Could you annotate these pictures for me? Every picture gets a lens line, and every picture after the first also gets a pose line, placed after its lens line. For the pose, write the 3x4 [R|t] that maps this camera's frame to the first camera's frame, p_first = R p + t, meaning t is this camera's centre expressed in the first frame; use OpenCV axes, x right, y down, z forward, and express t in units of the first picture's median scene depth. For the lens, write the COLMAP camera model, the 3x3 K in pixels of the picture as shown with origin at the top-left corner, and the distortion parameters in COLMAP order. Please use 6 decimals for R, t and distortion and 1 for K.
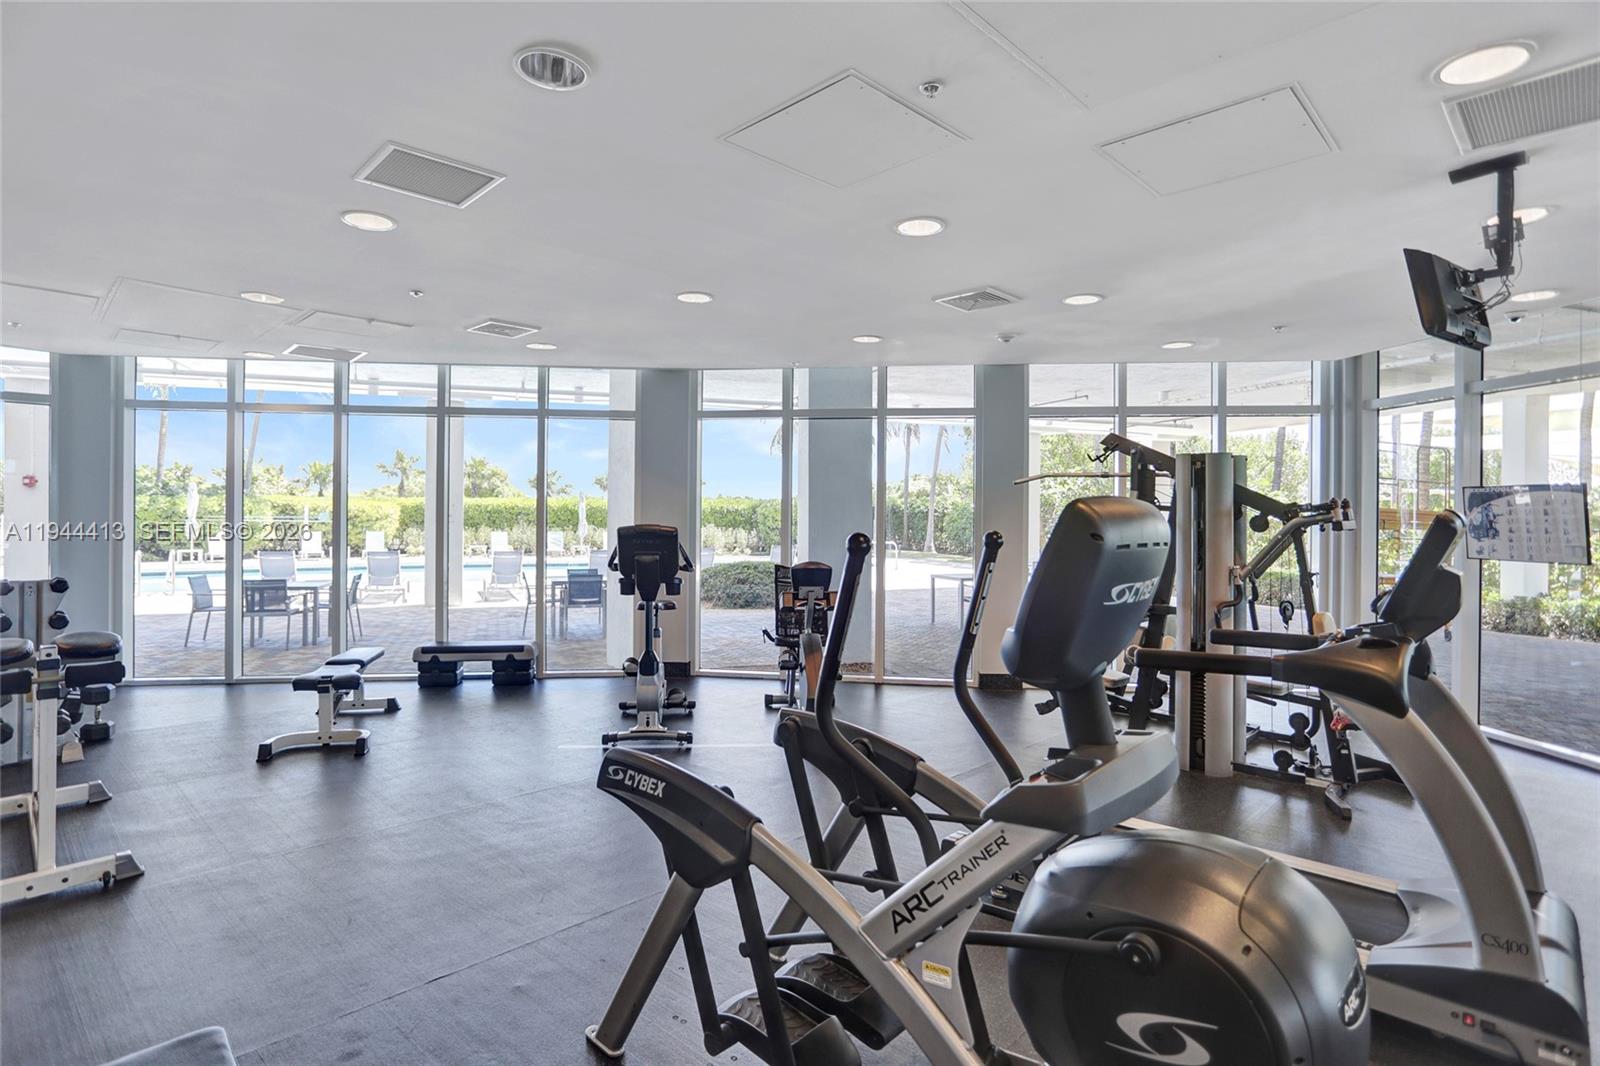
lens RADIAL K [[810.3, 0, 802.8], [0, 810.3, 516.3], [0, 0, 1]] dist [-0.037649, 0.014005]
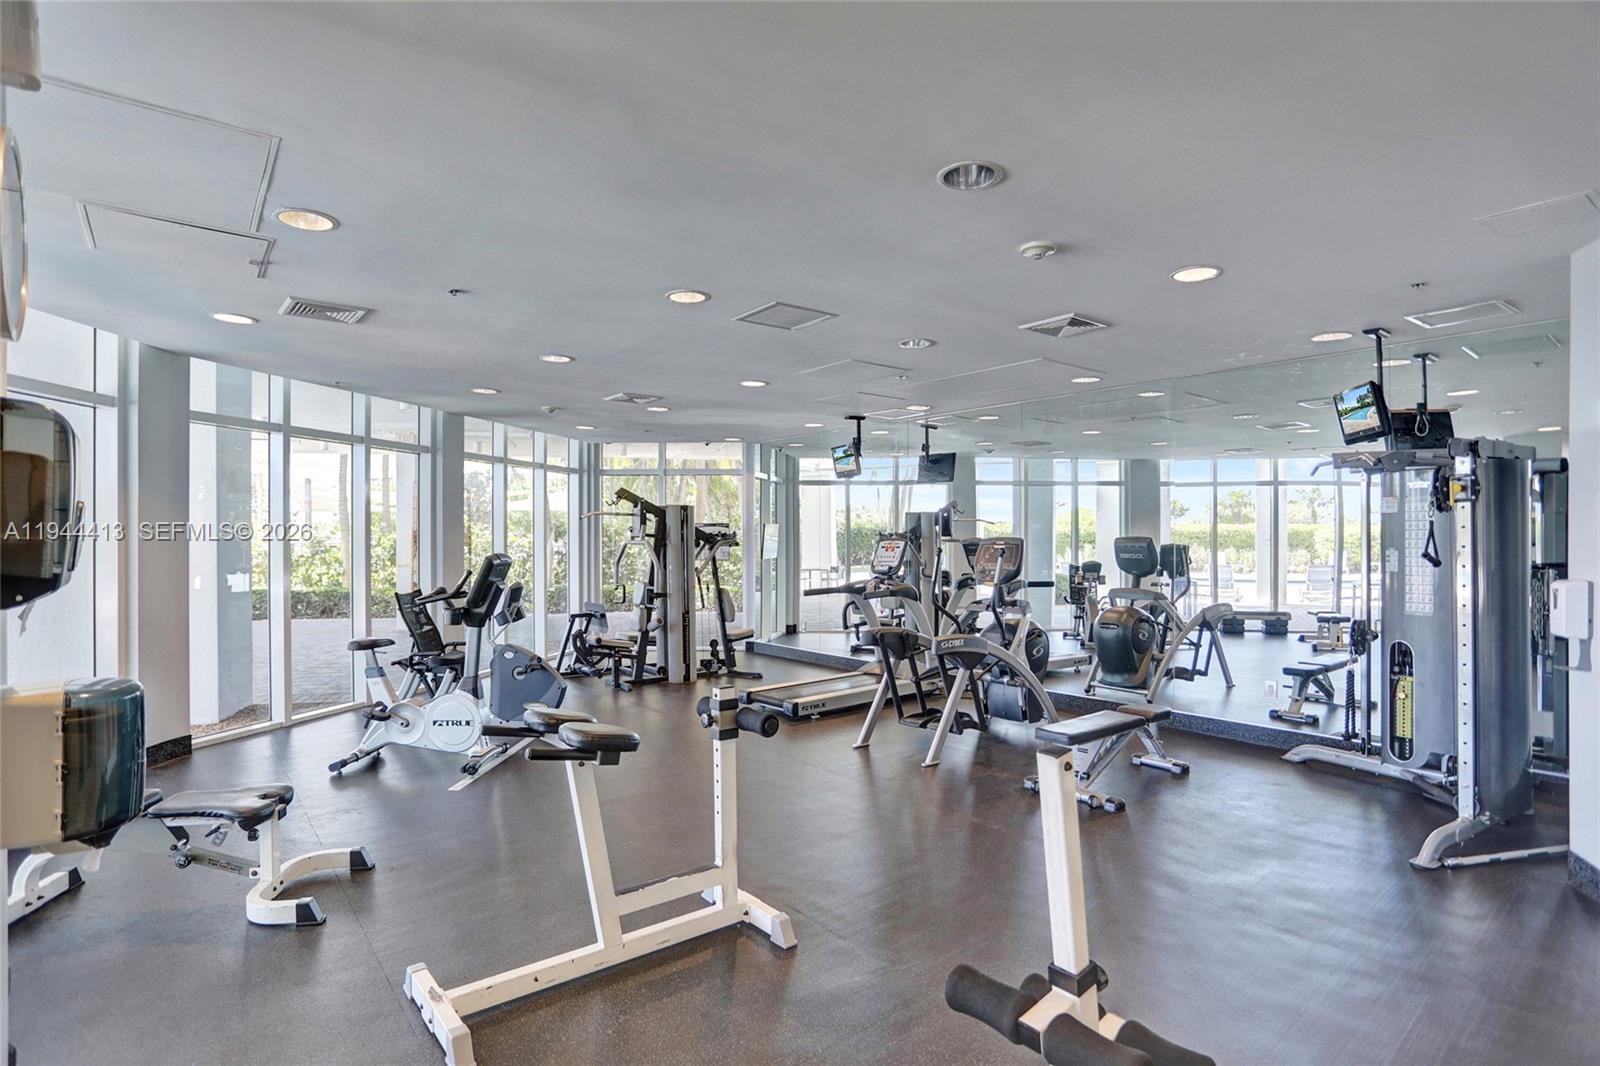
lens RADIAL K [[810.3, 0, 793.8], [0, 810.3, 531.9], [0, 0, 1]] dist [-0.037649, 0.014005]
pose [[0.142414, 0.000550, 0.989807, -1.168931], [0.001533, 0.999999, -0.000776, -0.015980], [-0.989806, 0.001627, 0.142413, 0.460999]]
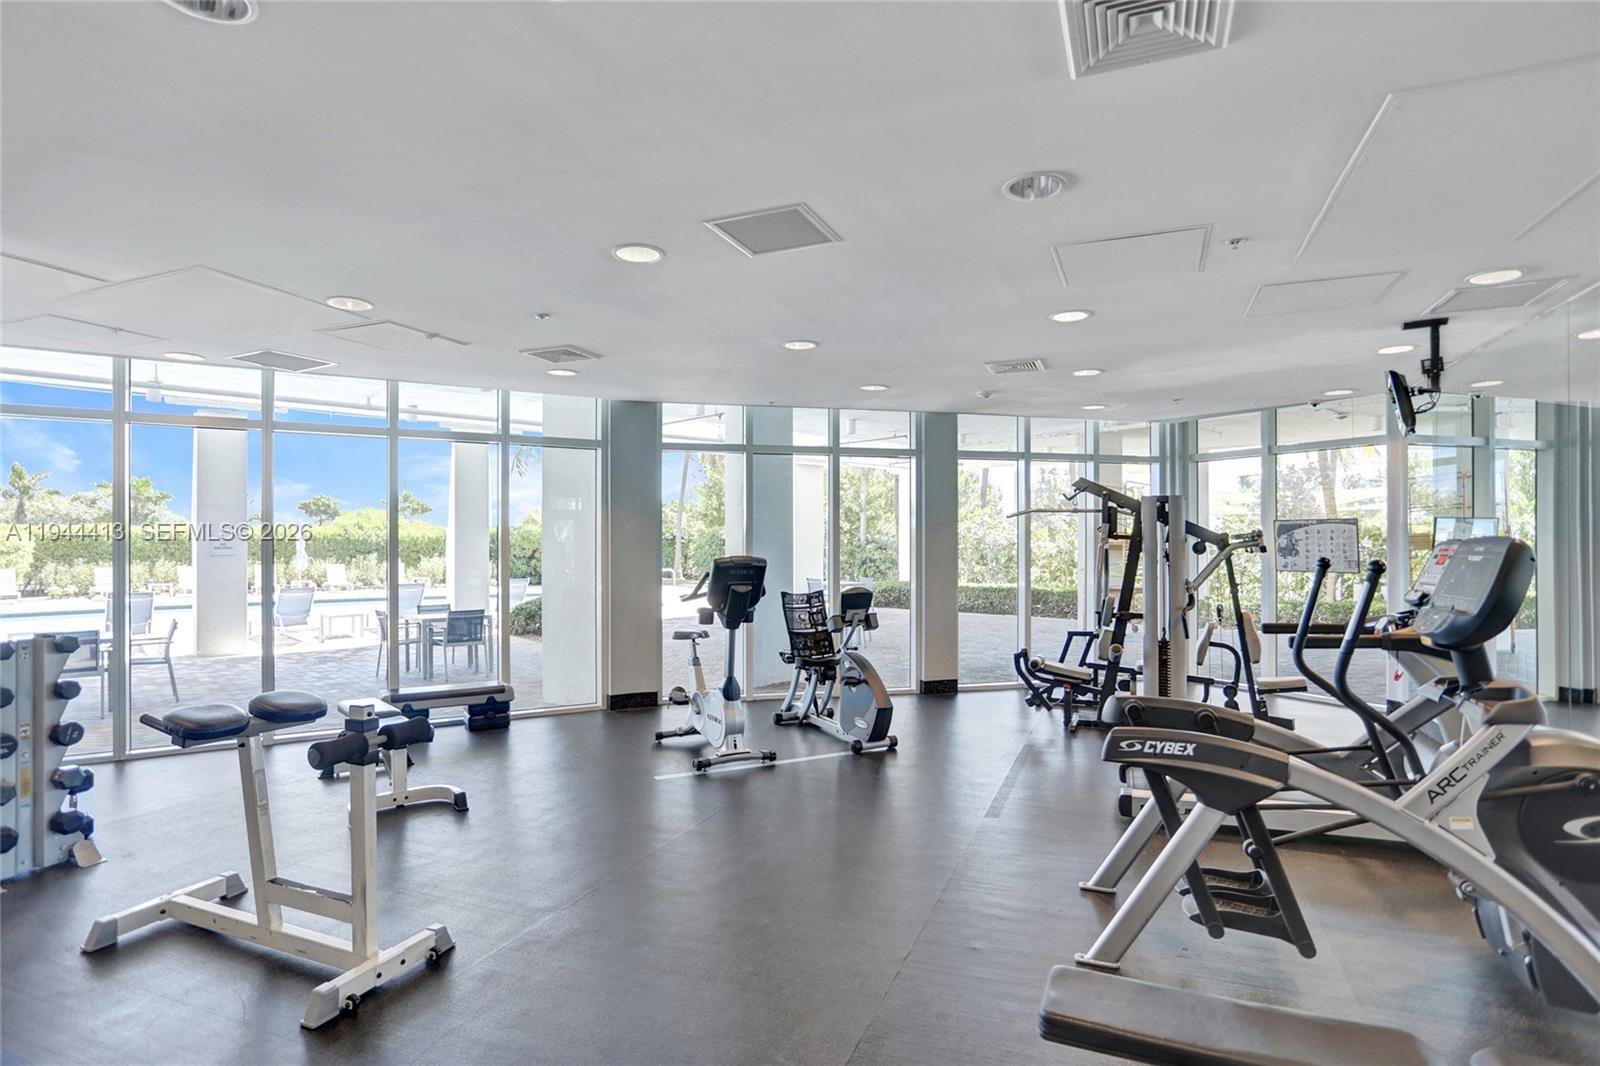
lens RADIAL K [[810.3, 0, 803.4], [0, 810.3, 541.7], [0, 0, 1]] dist [-0.037649, 0.014005]
pose [[0.926258, -0.007778, 0.376809, -0.512336], [0.008192, 0.999966, 0.000504, -0.007562], [-0.376800, 0.002620, 0.926291, -0.004015]]
